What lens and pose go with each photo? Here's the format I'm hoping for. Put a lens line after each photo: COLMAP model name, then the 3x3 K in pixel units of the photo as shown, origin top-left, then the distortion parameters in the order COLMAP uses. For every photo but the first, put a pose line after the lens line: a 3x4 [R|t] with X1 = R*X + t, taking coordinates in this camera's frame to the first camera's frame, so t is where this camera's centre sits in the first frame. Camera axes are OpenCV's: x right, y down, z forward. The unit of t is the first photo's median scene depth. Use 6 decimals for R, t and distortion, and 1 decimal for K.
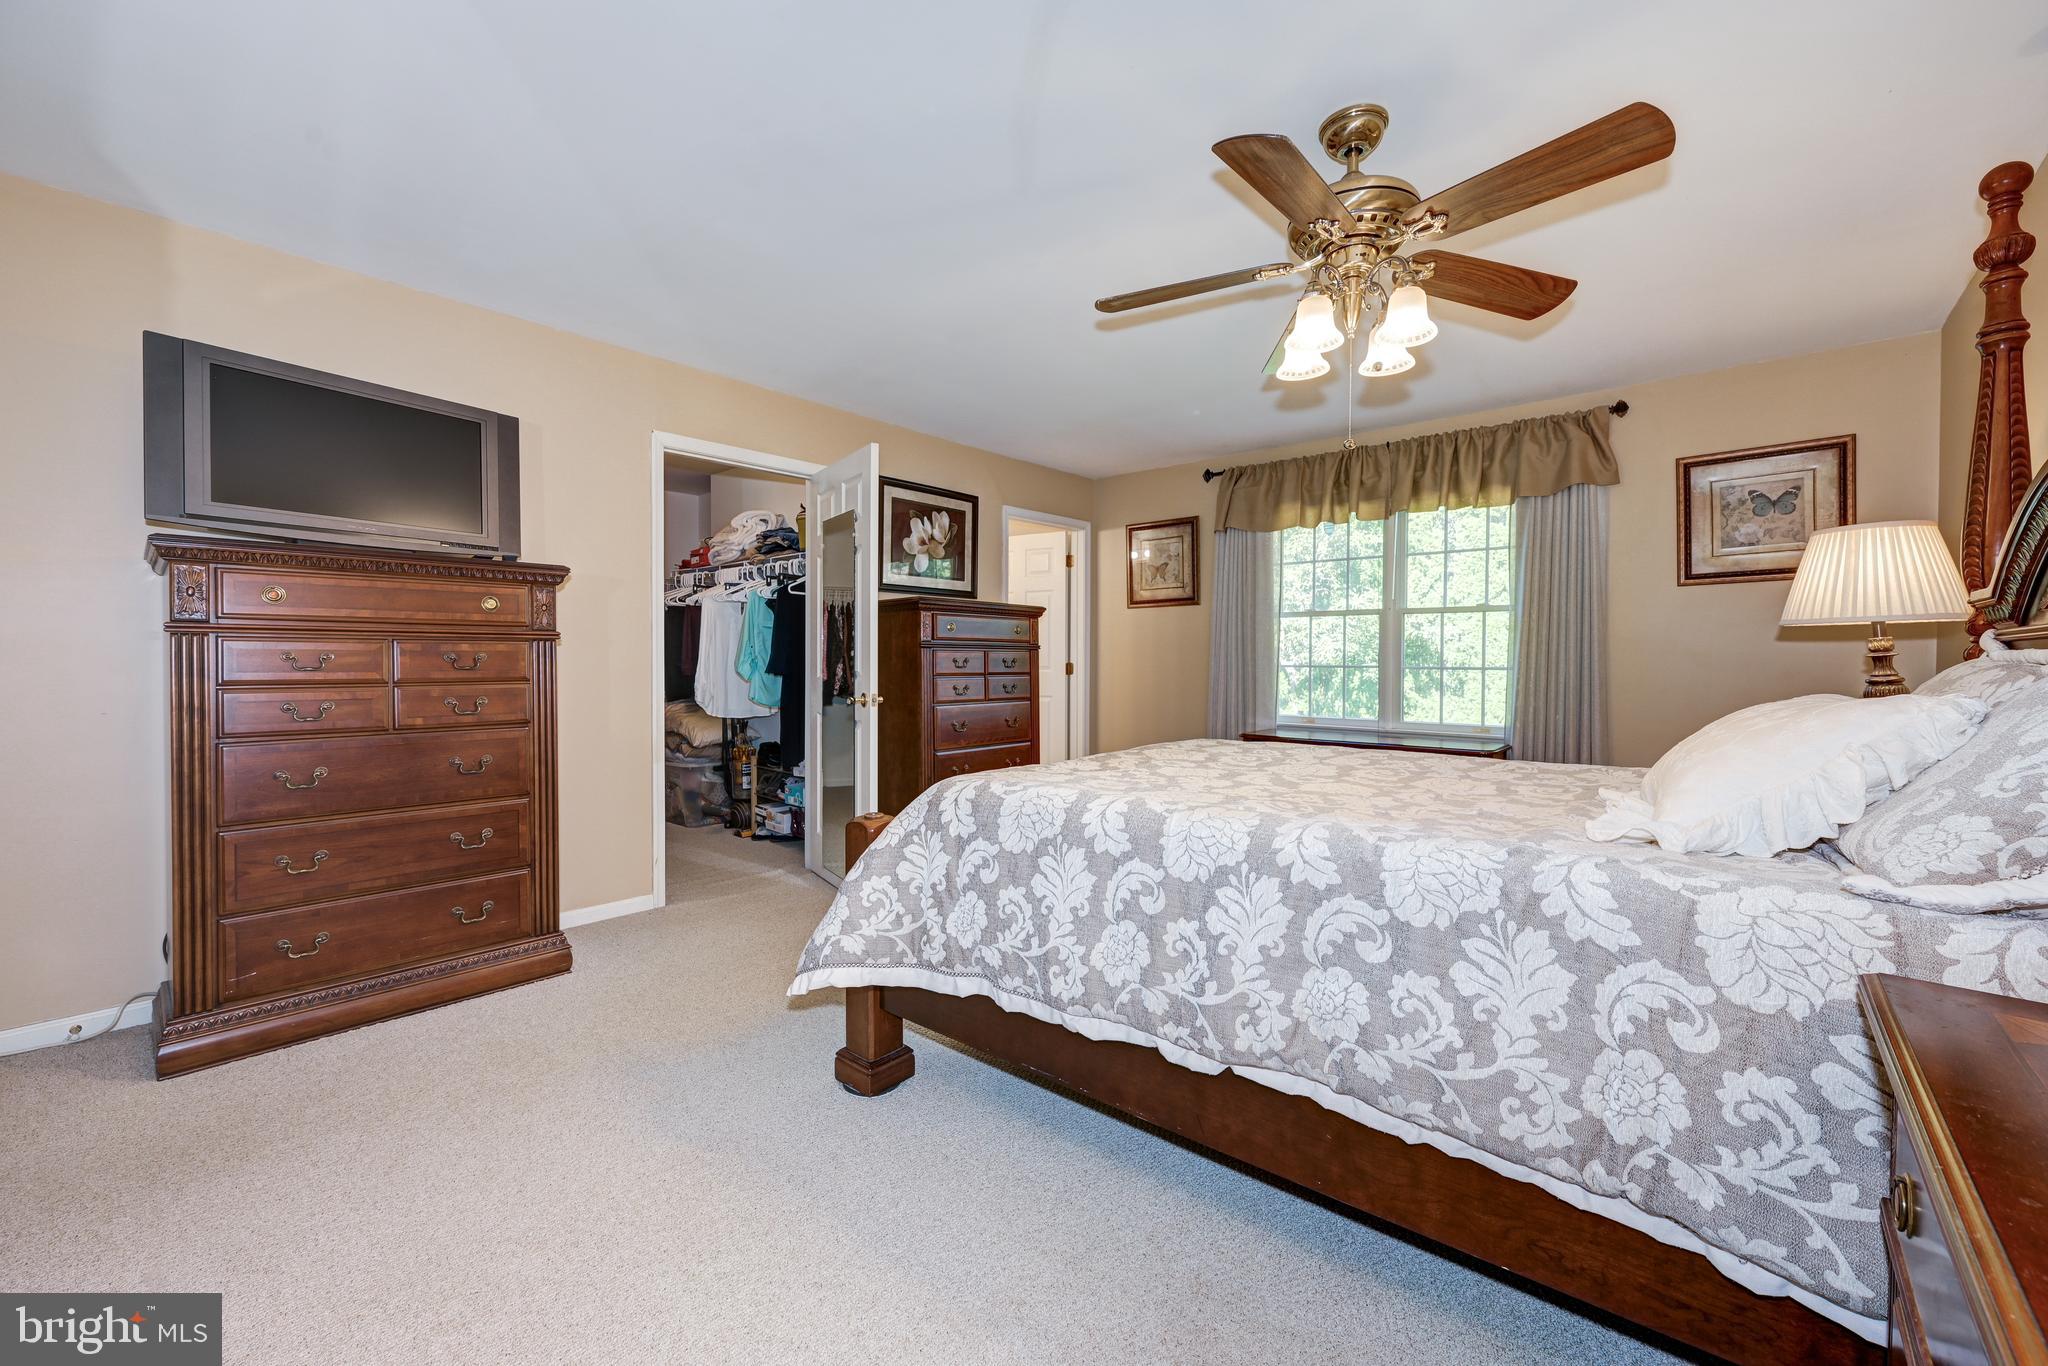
lens RADIAL K [[825.3, 0, 1029.9], [0, 825.3, 661.7], [0, 0, 1]] dist [0.001428, 0.000278]
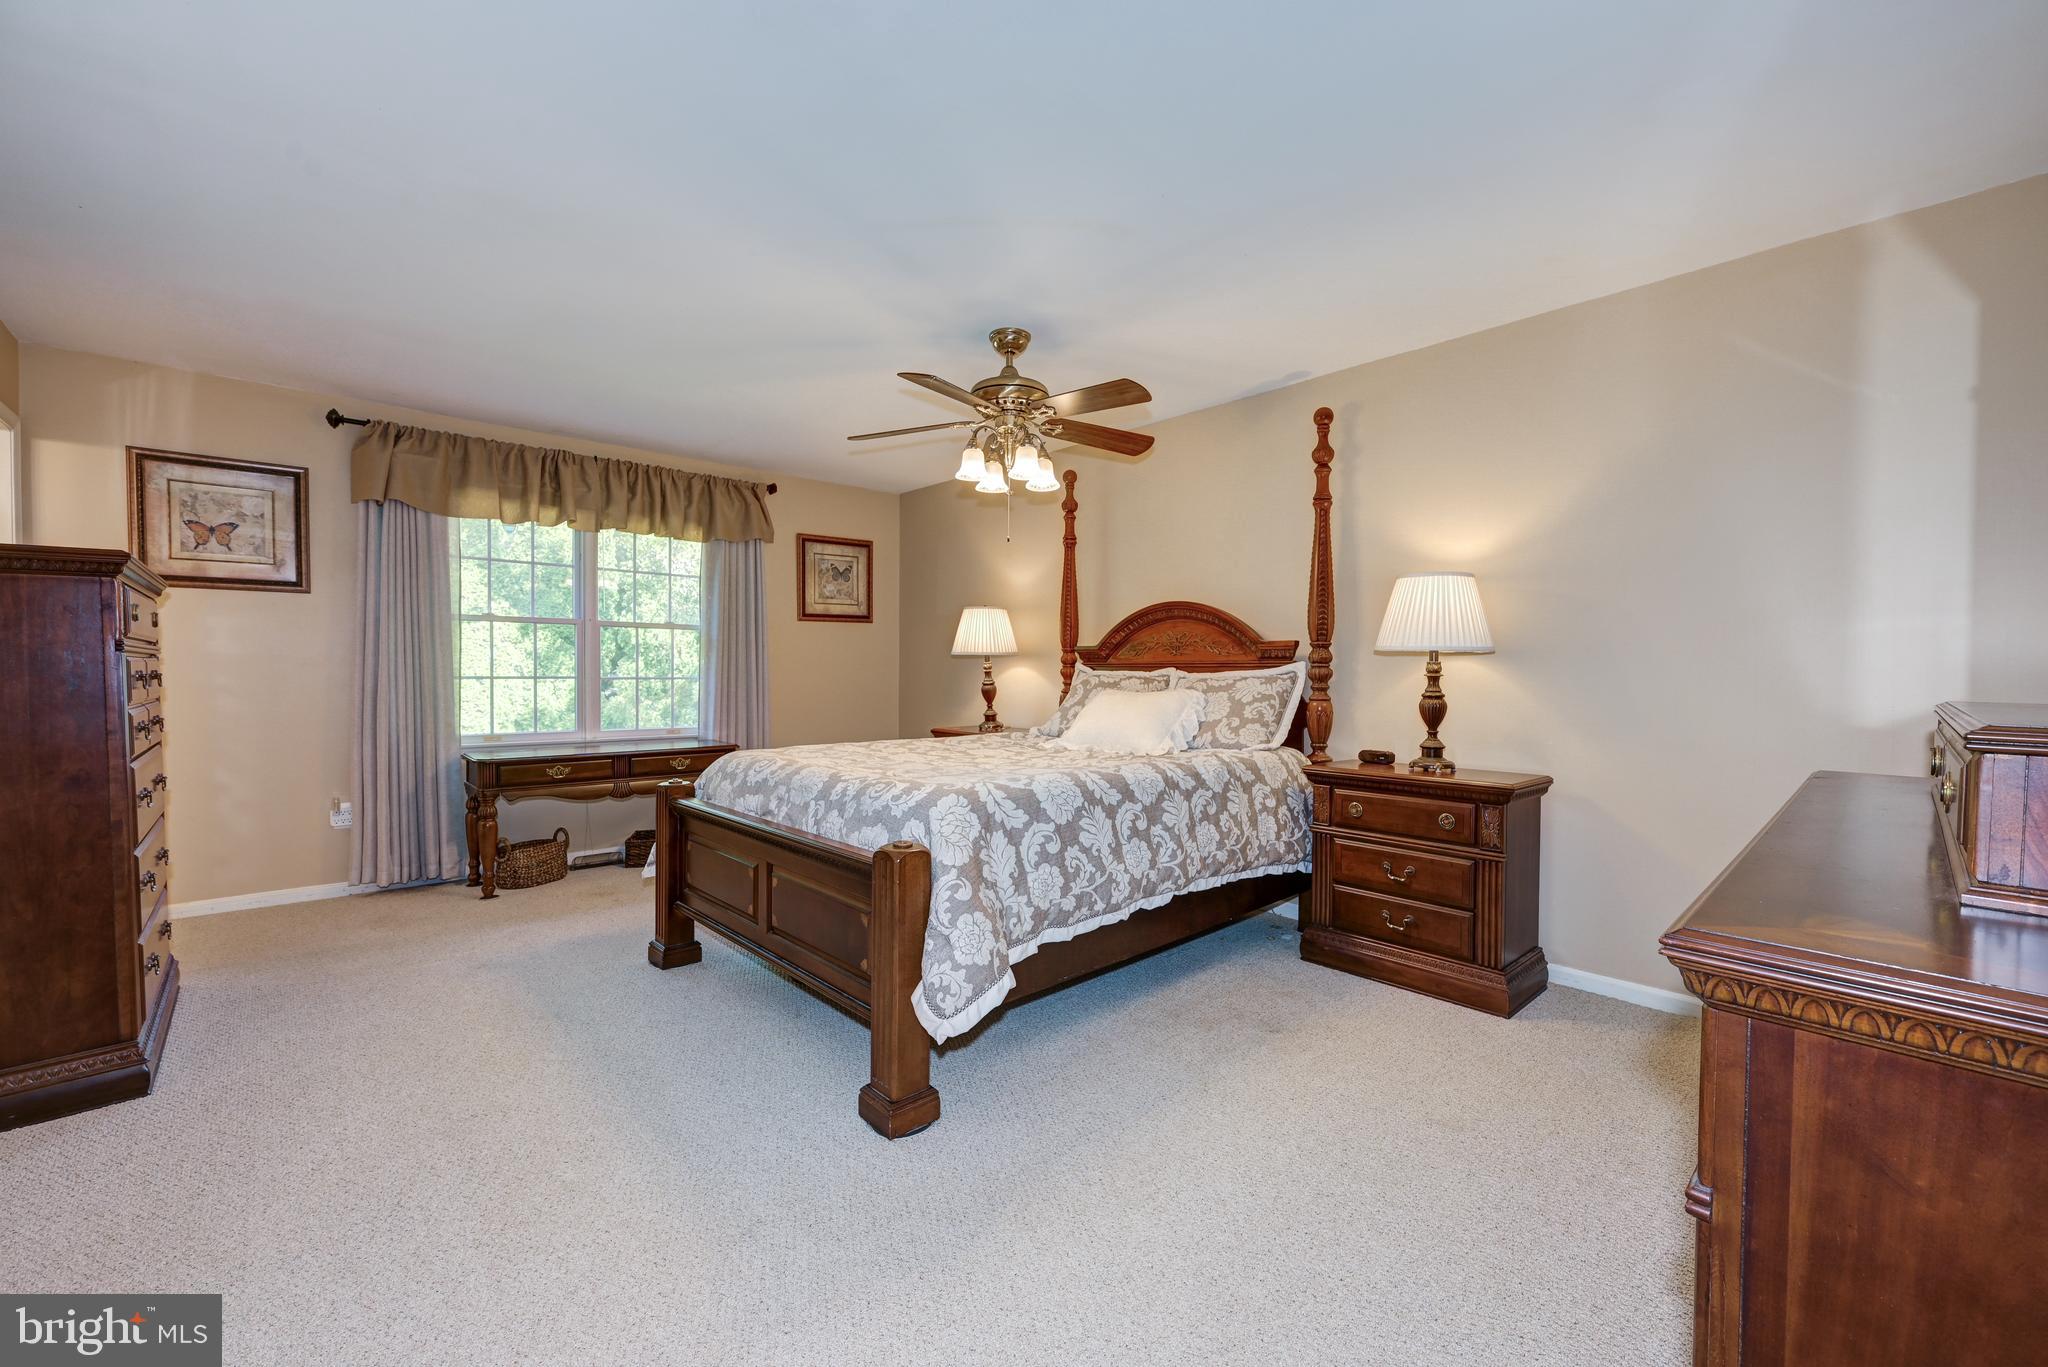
lens RADIAL K [[815.1, 0, 1029.6], [0, 815.1, 688.5], [0, 0, 1]] dist [0.002458, 0.000281]
pose [[0.117648, -0.025291, 0.992733, -0.644924], [-0.003593, 0.999658, 0.025893, -0.009725], [-0.993049, -0.006613, 0.117517, 0.439724]]
